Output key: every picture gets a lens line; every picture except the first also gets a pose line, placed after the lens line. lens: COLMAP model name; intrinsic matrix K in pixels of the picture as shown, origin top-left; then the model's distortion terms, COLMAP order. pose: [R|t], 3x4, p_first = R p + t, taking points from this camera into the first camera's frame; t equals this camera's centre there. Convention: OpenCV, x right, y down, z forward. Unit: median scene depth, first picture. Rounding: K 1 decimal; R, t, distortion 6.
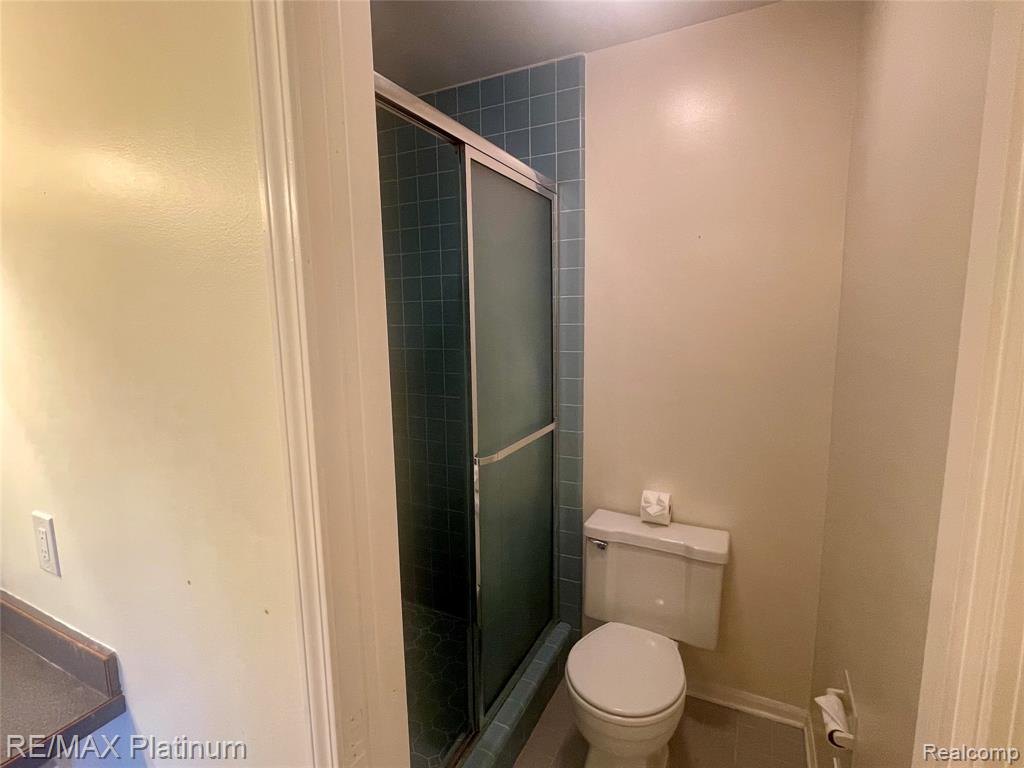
lens RADIAL K [[500.5, 0, 511.1], [0, 500.5, 386.6], [0, 0, 1]] dist [0.000445, 0.000095]
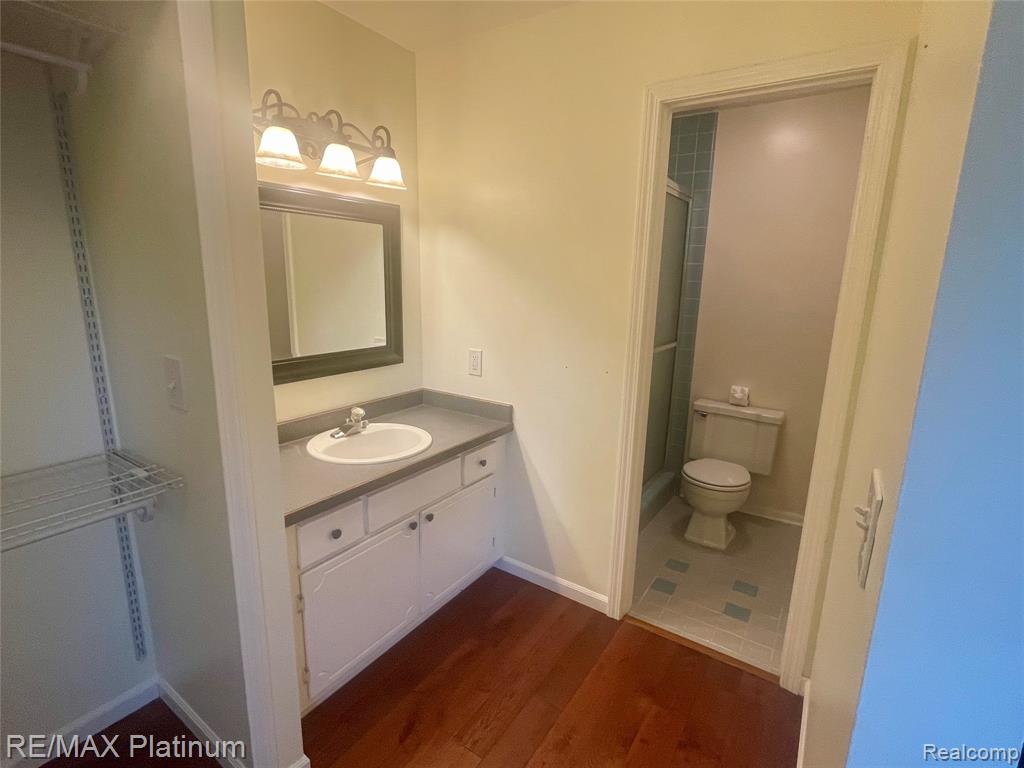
lens RADIAL K [[500.5, 0, 510.1], [0, 500.5, 377.5], [0, 0, 1]] dist [0.000445, 0.000095]
pose [[0.989165, 0.064653, -0.131808, -0.246316], [-0.056093, 0.996131, 0.067651, 0.116681], [0.135672, -0.059525, 0.988964, -0.732861]]
